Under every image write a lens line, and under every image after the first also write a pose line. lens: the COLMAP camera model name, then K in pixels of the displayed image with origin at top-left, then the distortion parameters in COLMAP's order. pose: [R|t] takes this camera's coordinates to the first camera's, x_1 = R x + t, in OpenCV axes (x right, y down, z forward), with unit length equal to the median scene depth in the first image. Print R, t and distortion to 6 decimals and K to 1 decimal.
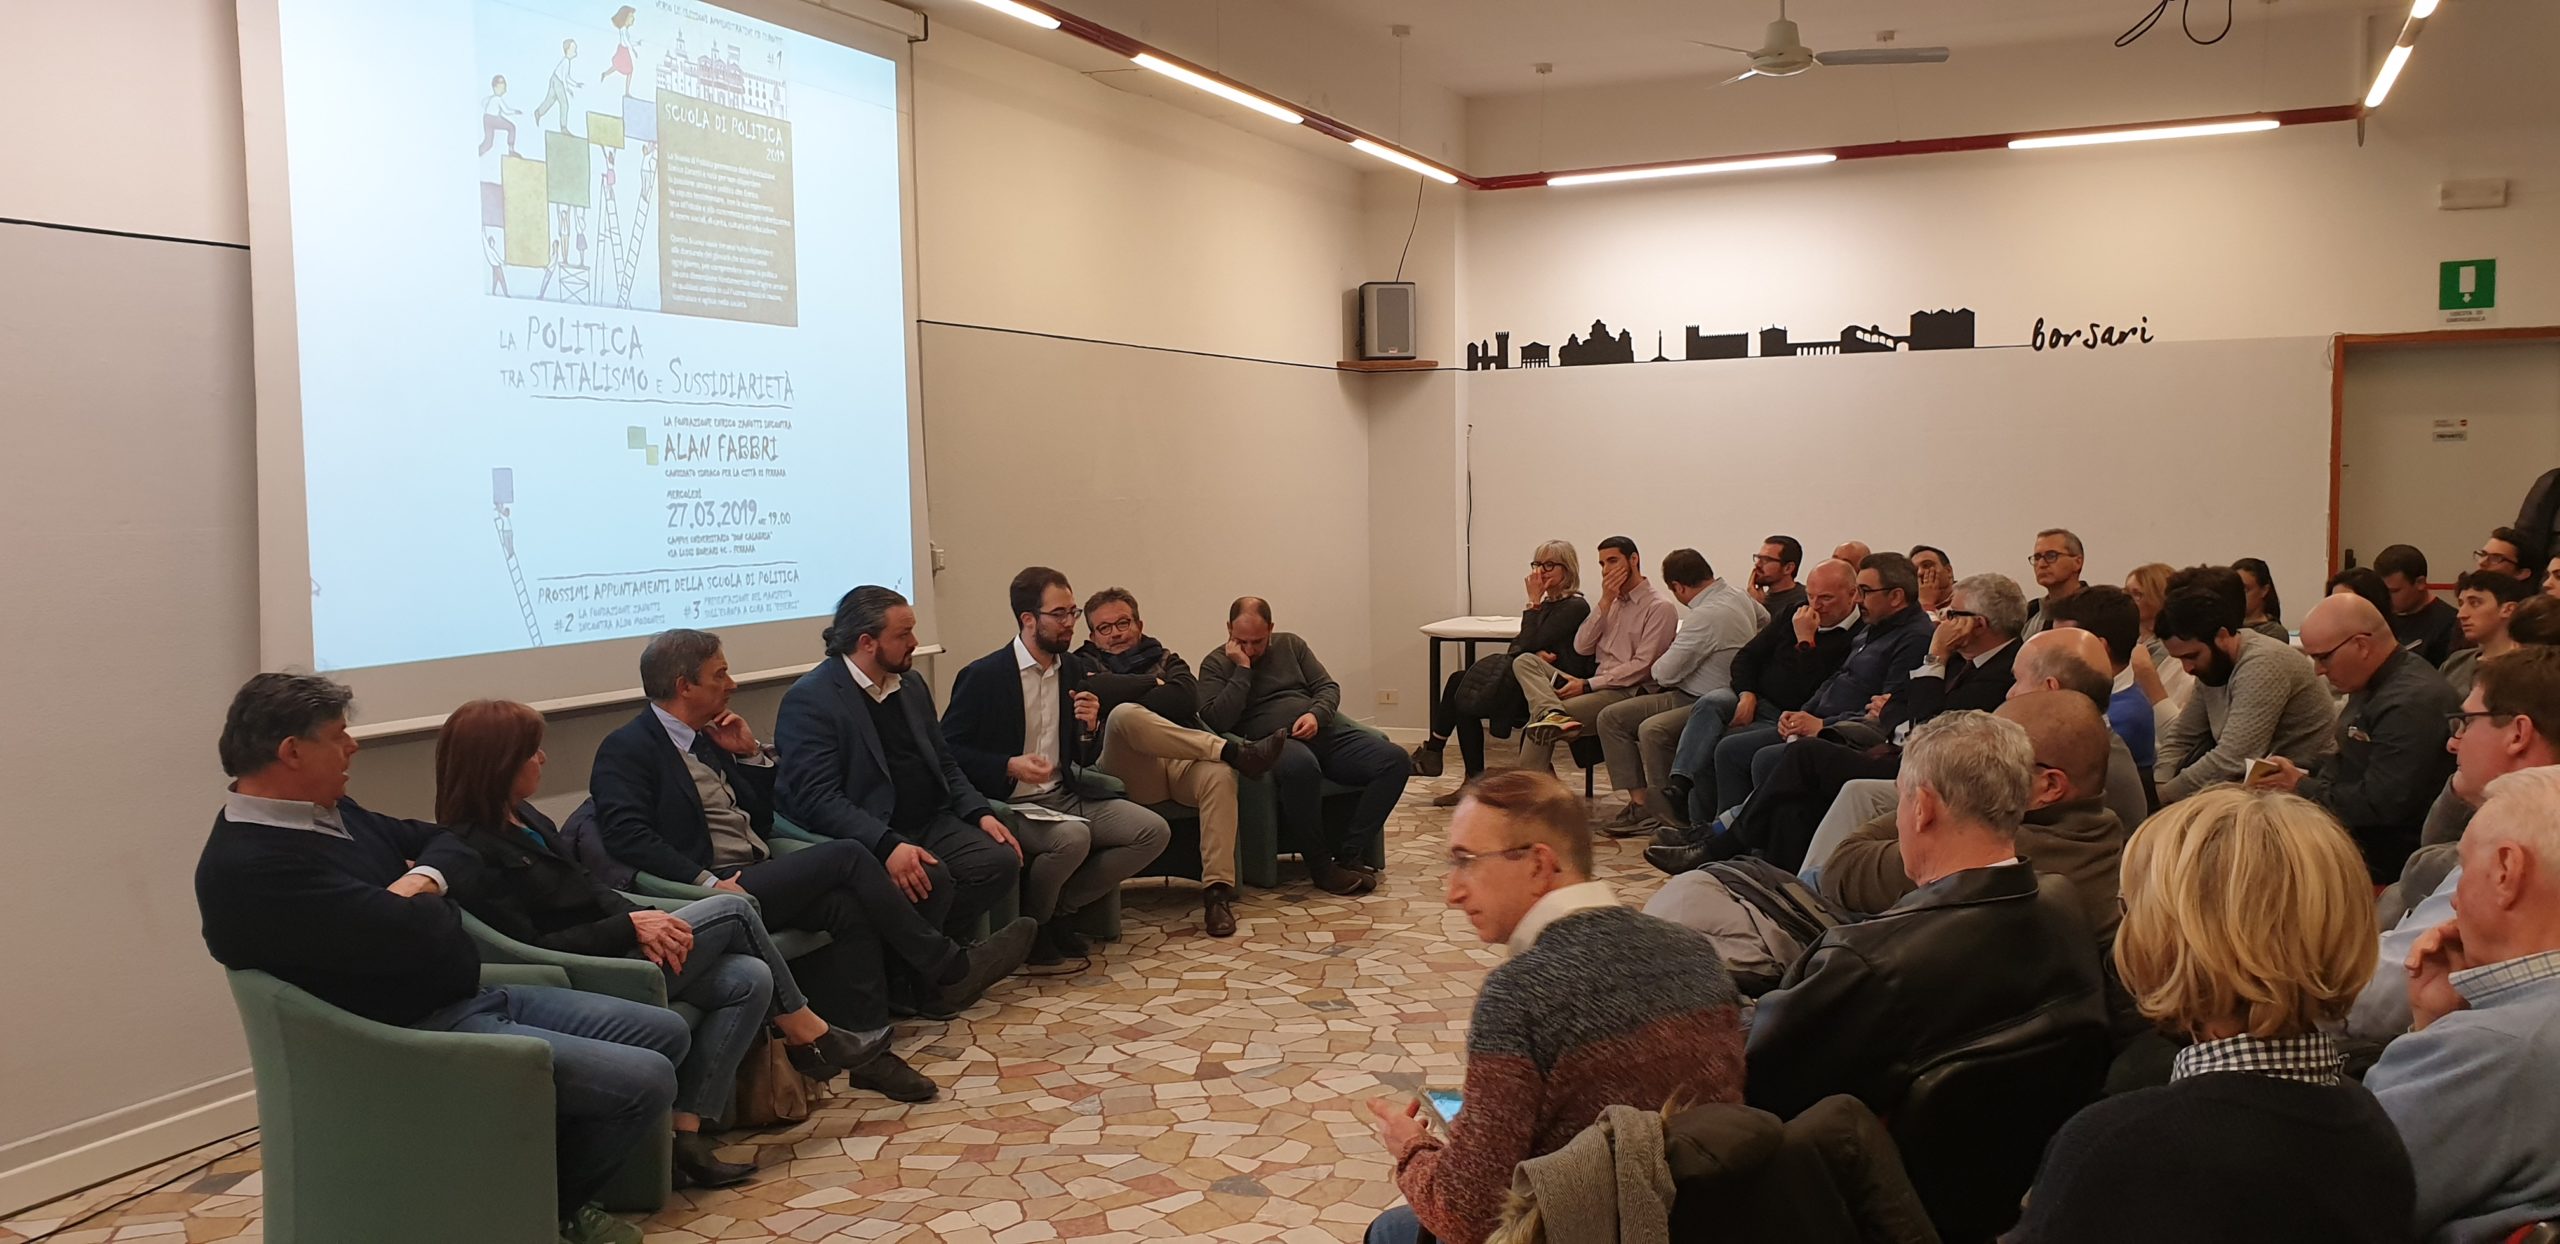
lens RADIAL K [[2042.7, 0, 1280.0], [0, 2042.7, 622.0], [0, 0, 1]] dist [-0.002912, -0.005816]
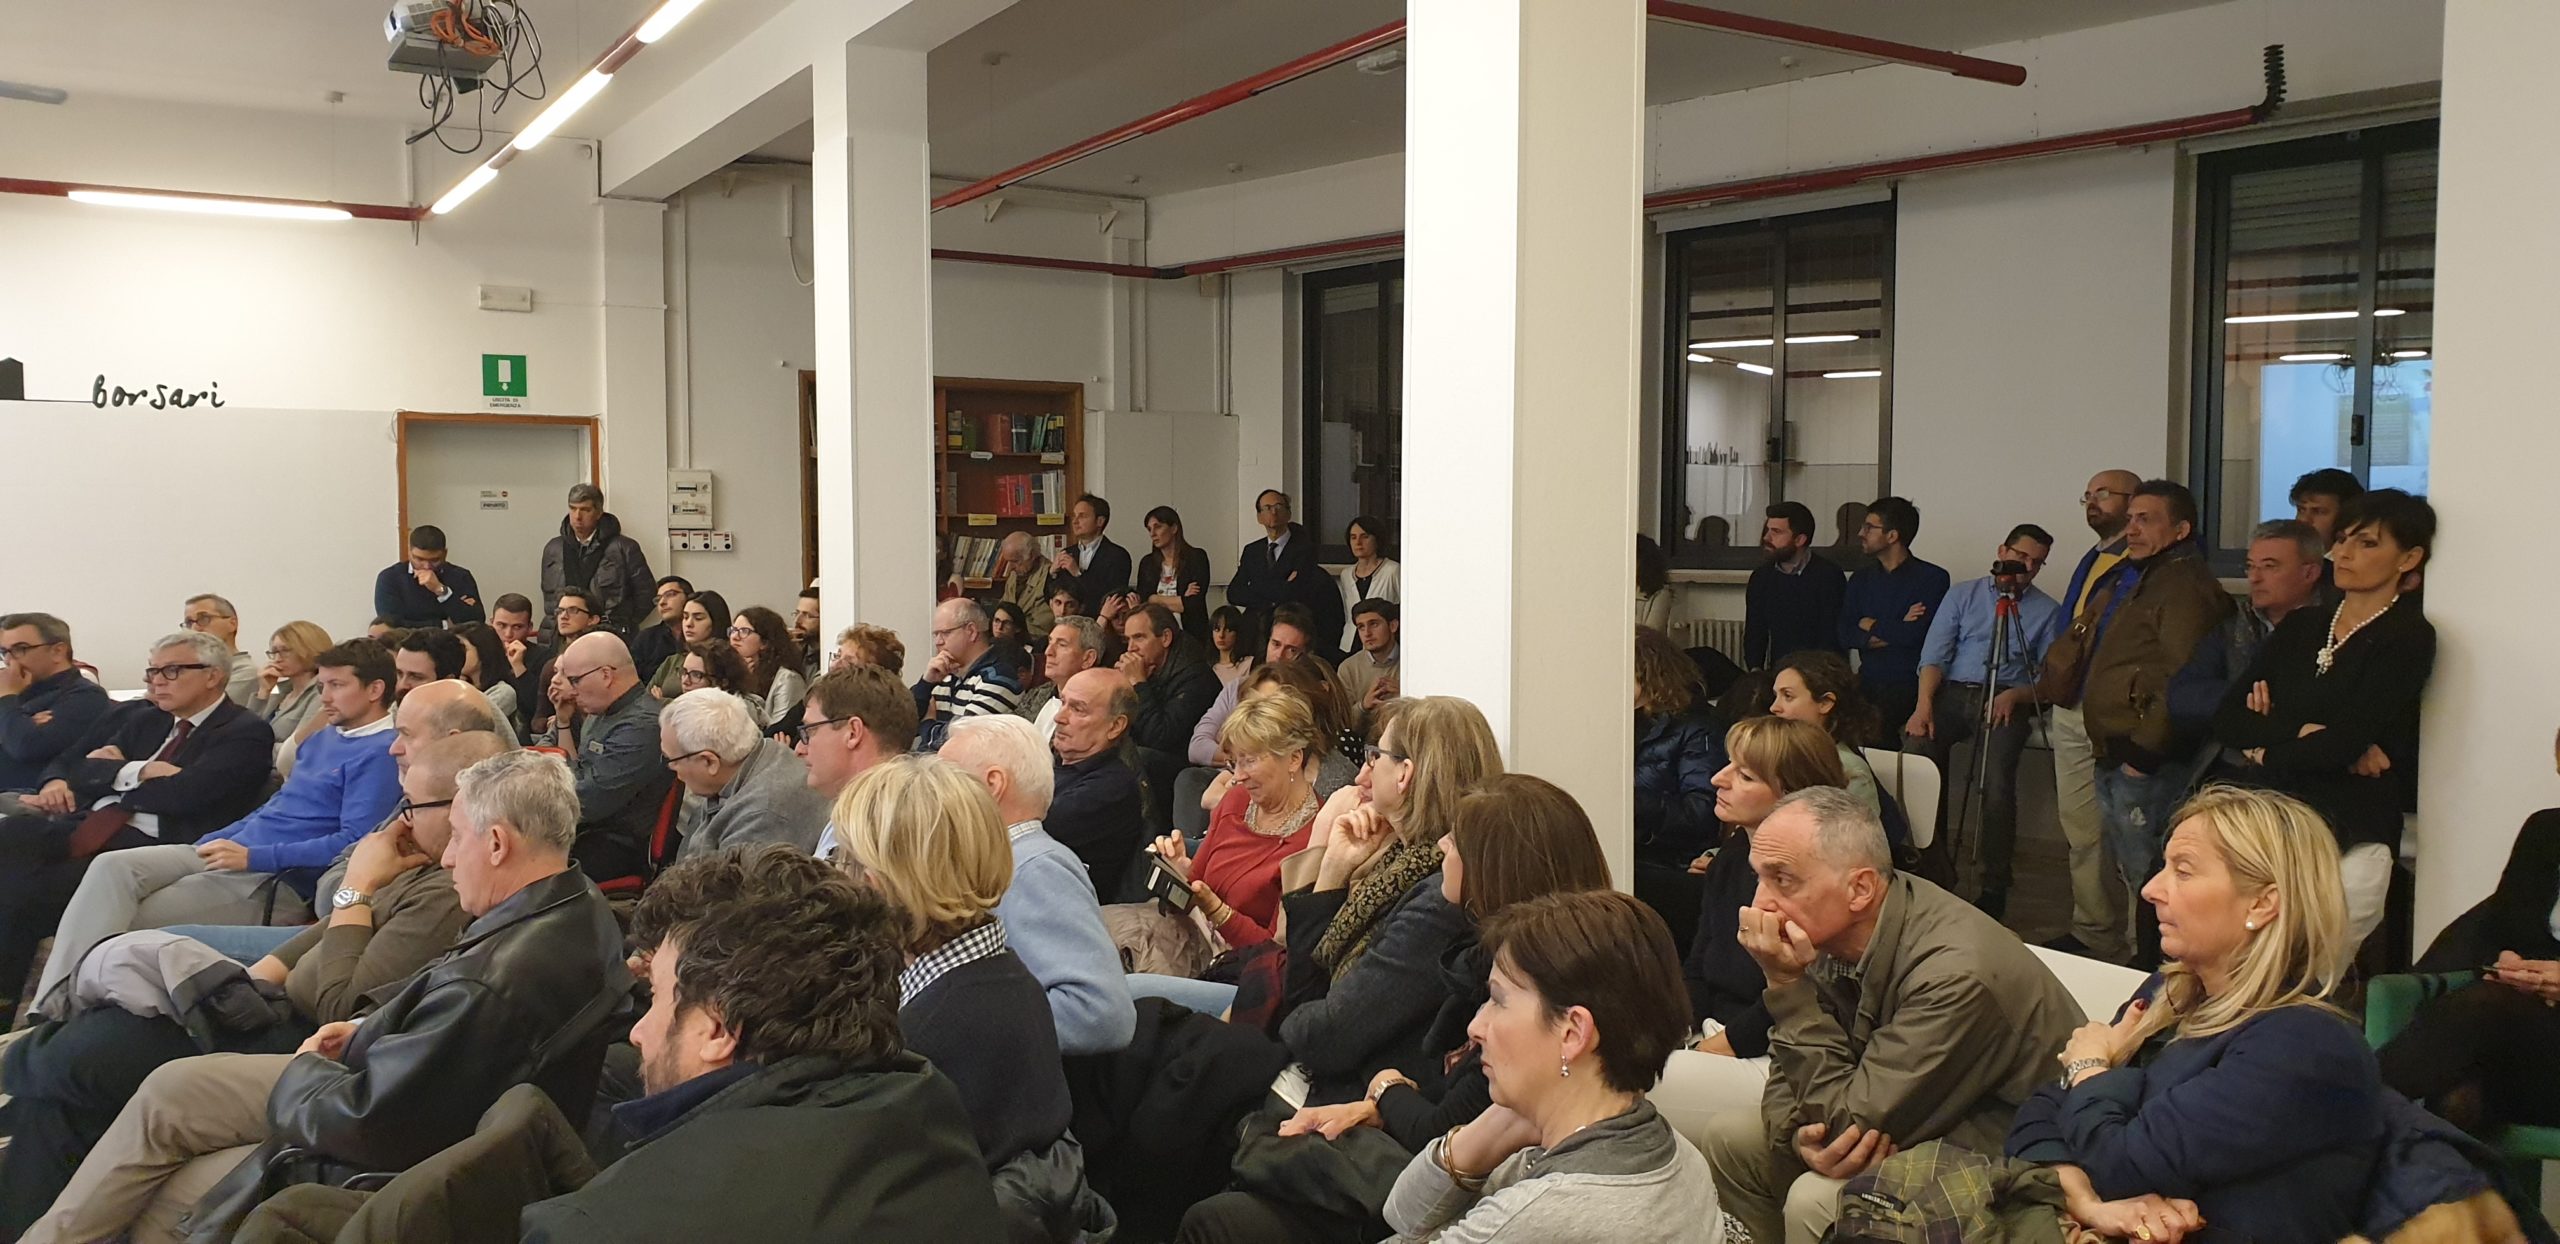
lens RADIAL K [[2042.7, 0, 1280.0], [0, 2042.7, 622.0], [0, 0, 1]] dist [-0.002912, -0.005816]
pose [[0.520792, -0.027704, 0.853234, -0.179161], [0.052798, 0.998605, 0.000197, -0.001881], [-0.852049, 0.044947, 0.521529, 0.021425]]
